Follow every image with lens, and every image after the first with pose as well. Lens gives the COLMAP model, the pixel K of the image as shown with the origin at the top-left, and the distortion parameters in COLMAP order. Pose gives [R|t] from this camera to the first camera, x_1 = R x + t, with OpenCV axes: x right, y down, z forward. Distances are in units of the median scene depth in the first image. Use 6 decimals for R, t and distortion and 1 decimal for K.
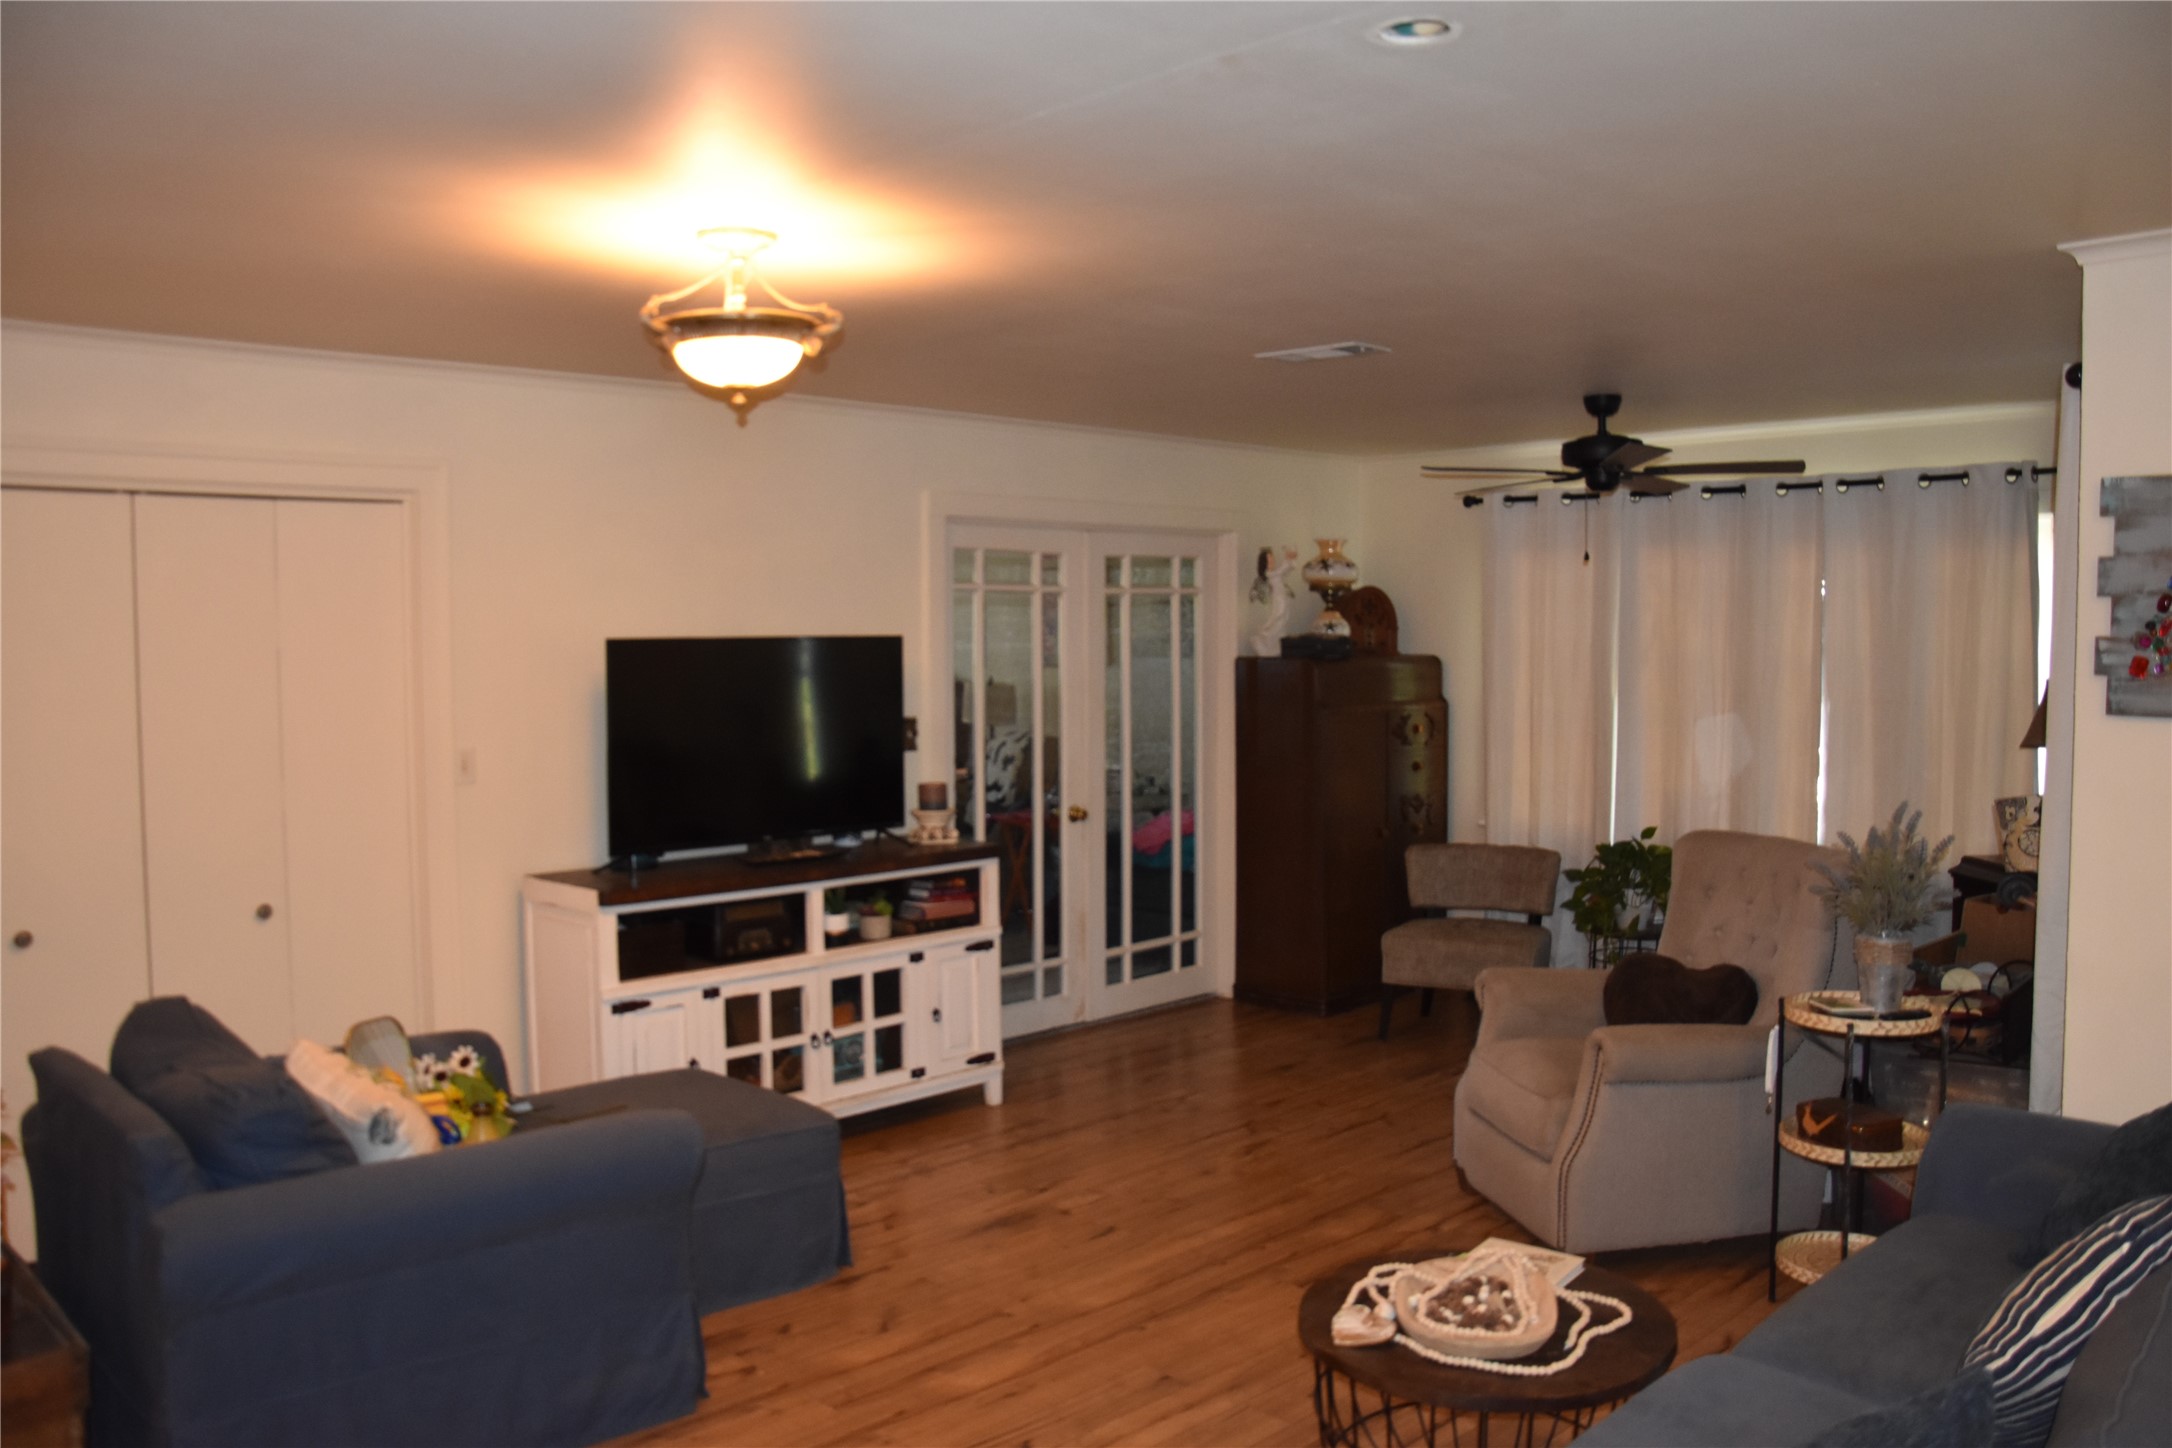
lens RADIAL K [[1719.9, 0, 1083.9], [0, 1719.9, 732.4], [0, 0, 1]] dist [-0.144049, 0.101328]
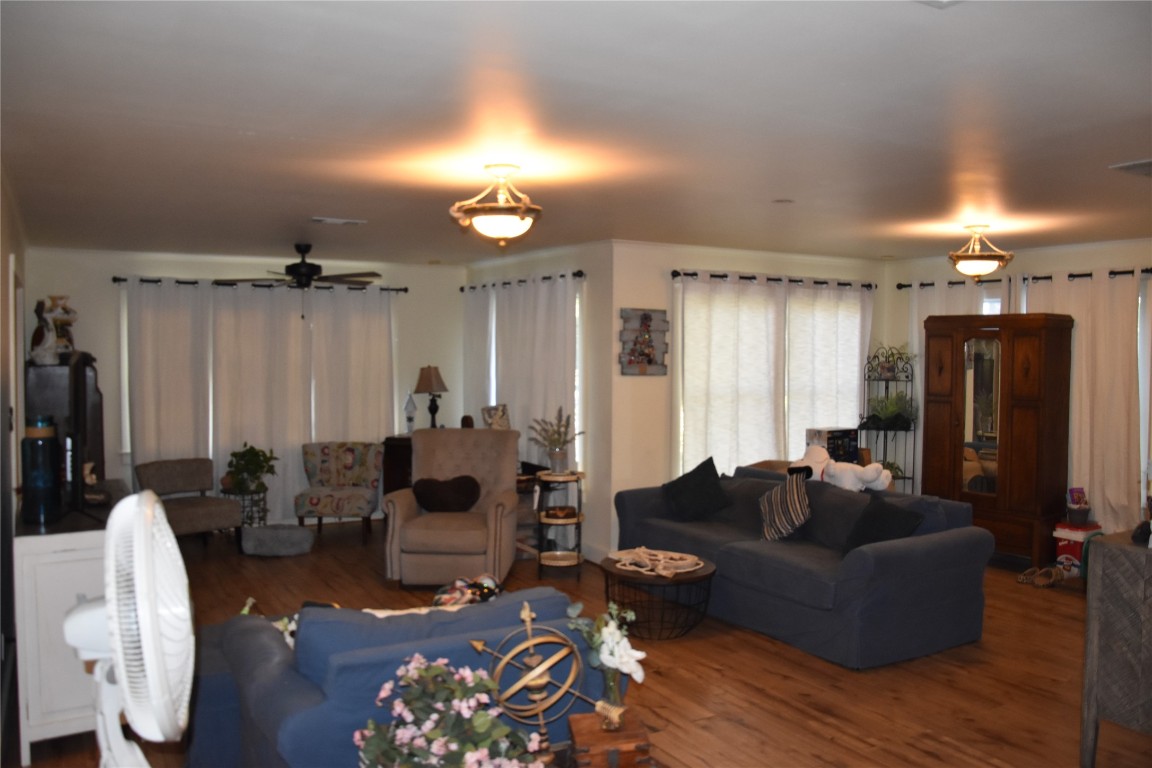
lens RADIAL K [[912.2, 0, 579.0], [0, 912.2, 373.9], [0, 0, 1]] dist [-0.144049, 0.101328]
pose [[0.241605, -0.019591, 0.970177, -1.055829], [0.049873, 0.998725, 0.007748, -0.027239], [-0.969092, 0.046514, 0.242275, 0.511122]]
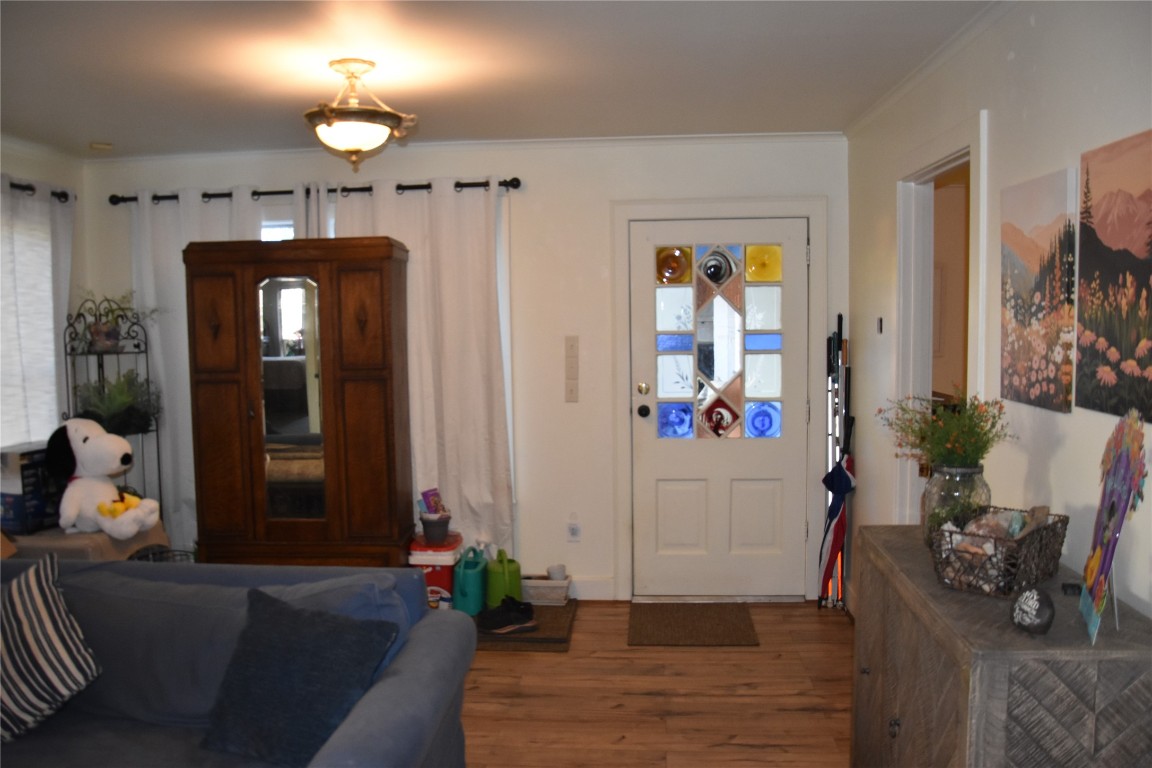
lens RADIAL K [[912.2, 0, 579.7], [0, 912.2, 385.8], [0, 0, 1]] dist [-0.144049, 0.101328]
pose [[-0.653487, -0.040889, 0.755833, -0.317798], [0.064796, 0.991853, 0.109679, -0.009882], [-0.754160, 0.120649, -0.645513, 0.615854]]
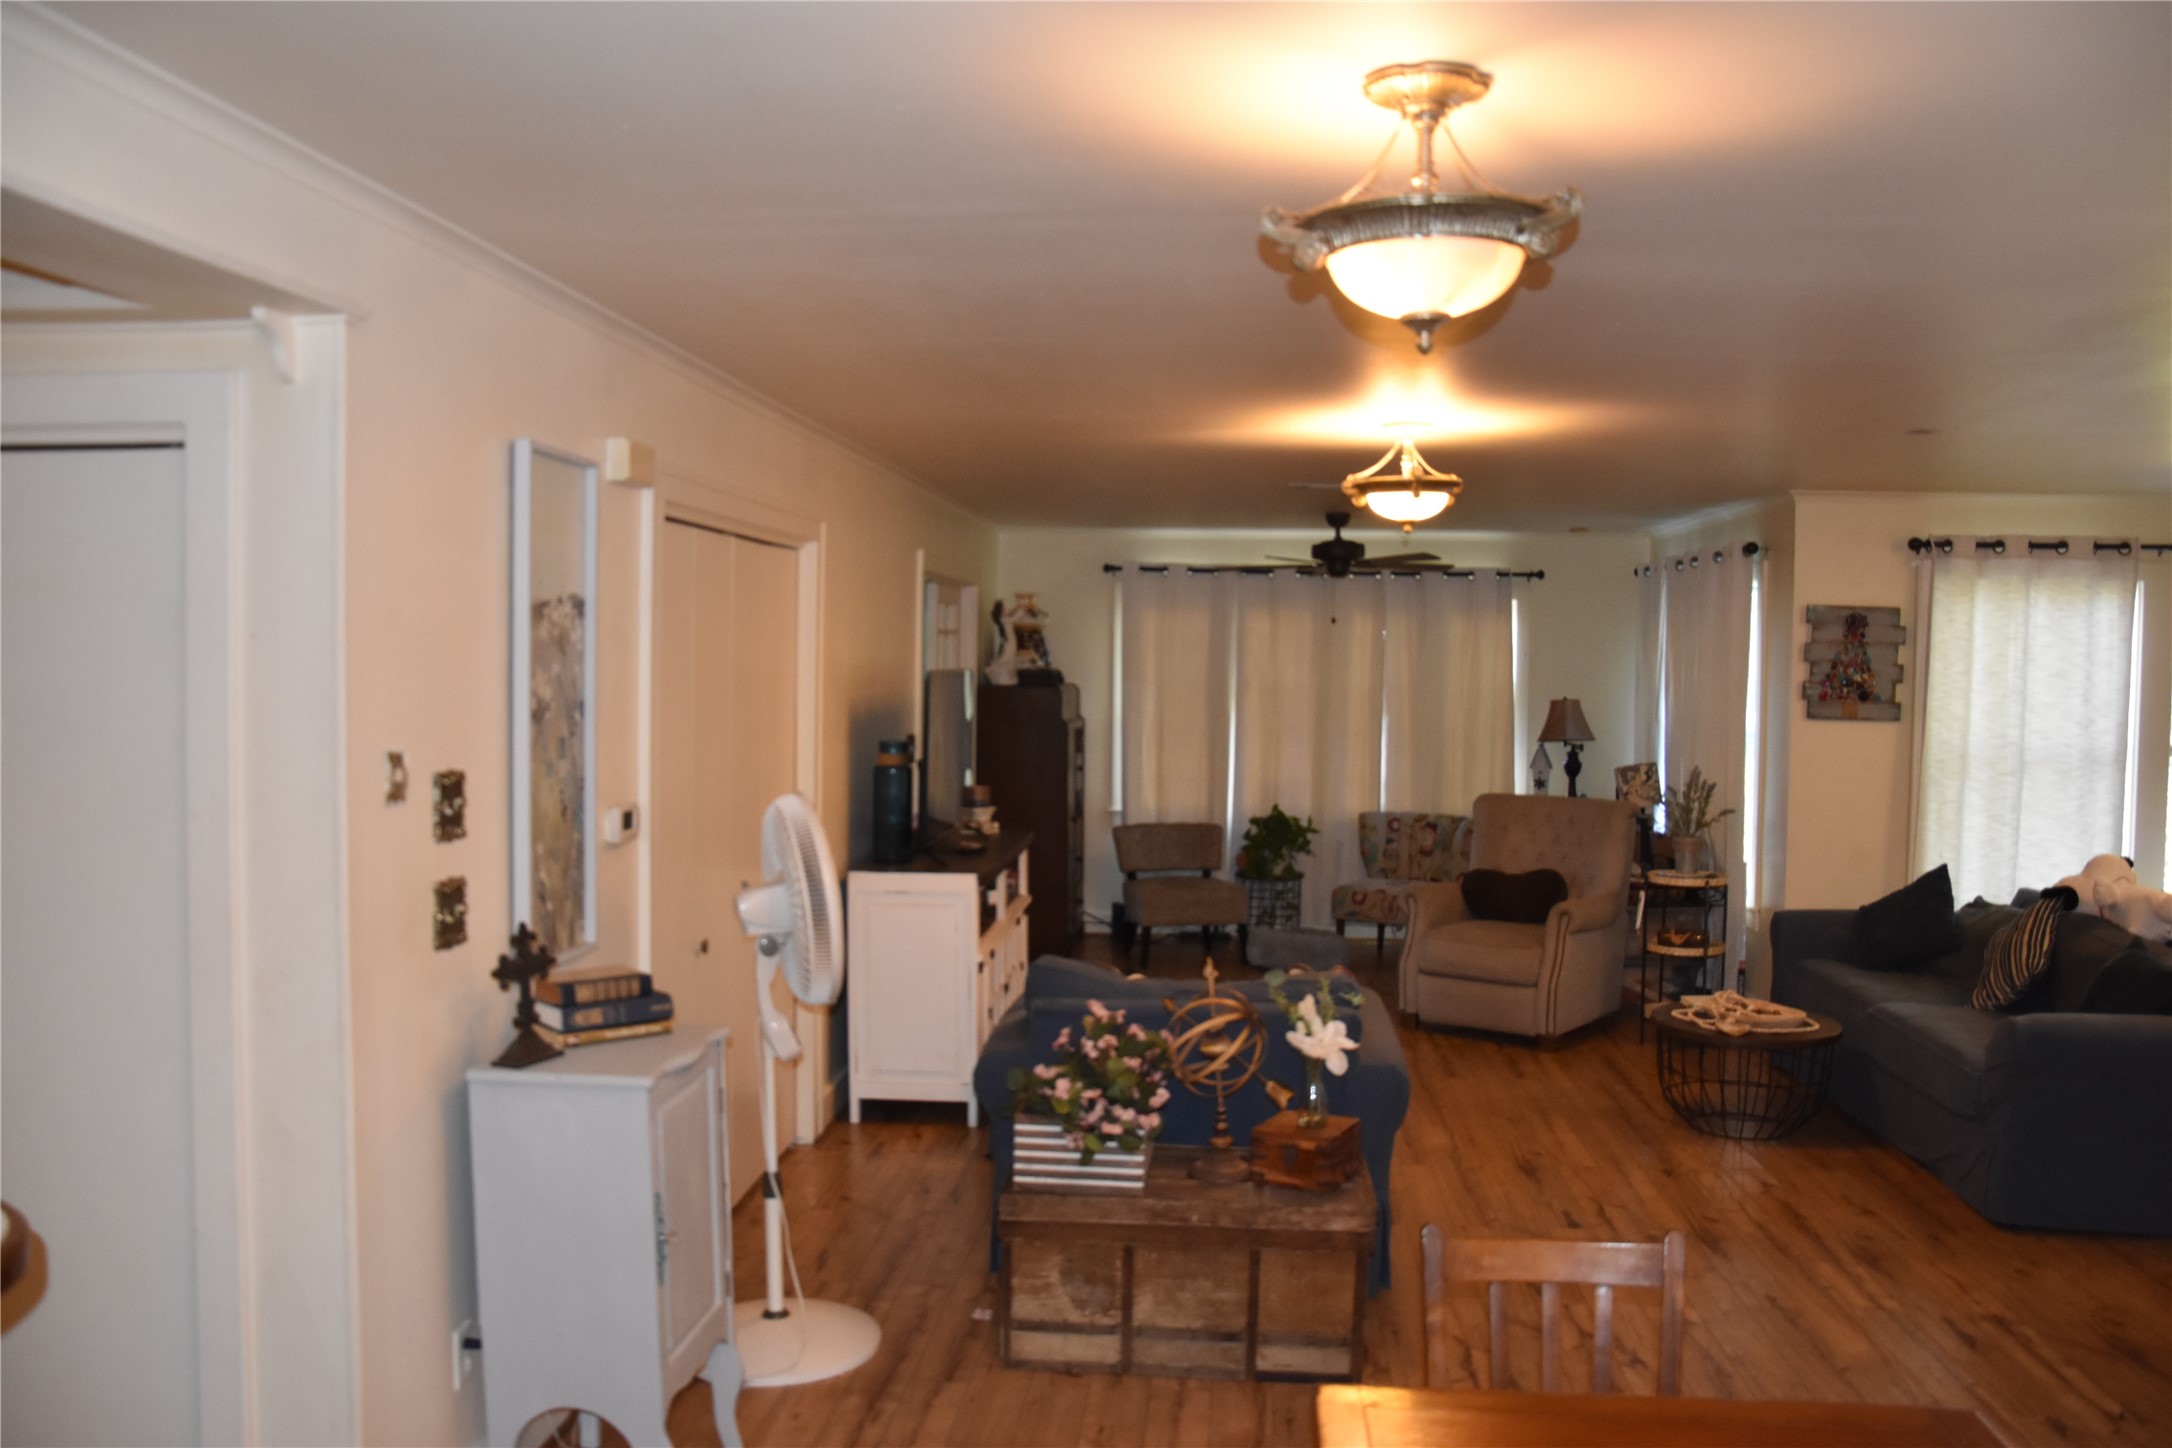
lens RADIAL K [[1719.9, 0, 1082.5], [0, 1719.9, 719.8], [0, 0, 1]] dist [-0.144049, 0.101328]
pose [[0.761307, -0.008540, 0.648335, -1.189921], [0.021084, 0.999711, -0.011591, -0.003445], [-0.648049, 0.022494, 0.761267, -0.013181]]
